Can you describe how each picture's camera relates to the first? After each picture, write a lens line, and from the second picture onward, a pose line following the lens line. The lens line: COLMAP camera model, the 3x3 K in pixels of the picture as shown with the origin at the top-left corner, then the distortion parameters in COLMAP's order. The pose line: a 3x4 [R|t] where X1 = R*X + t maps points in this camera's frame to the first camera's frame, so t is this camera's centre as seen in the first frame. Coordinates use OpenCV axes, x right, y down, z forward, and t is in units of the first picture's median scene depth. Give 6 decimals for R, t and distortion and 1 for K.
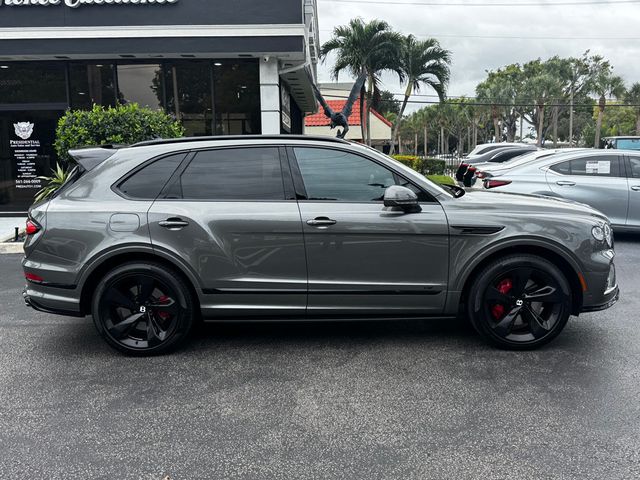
lens RADIAL K [[642.4, 0, 320.0], [0, 642.4, 240.0], [0, 0, 1]] dist [0.113296, -0.249615]
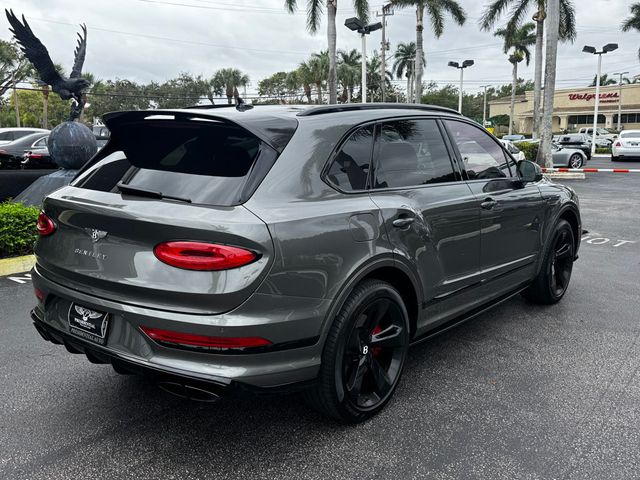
lens RADIAL K [[642.4, 0, 320.0], [0, 642.4, 240.0], [0, 0, 1]] dist [0.113296, -0.249615]
pose [[0.611405, -0.119089, 0.782305, -0.849860], [0.091338, 0.992624, 0.079722, -0.071030], [-0.786029, 0.022712, 0.617773, 0.623829]]
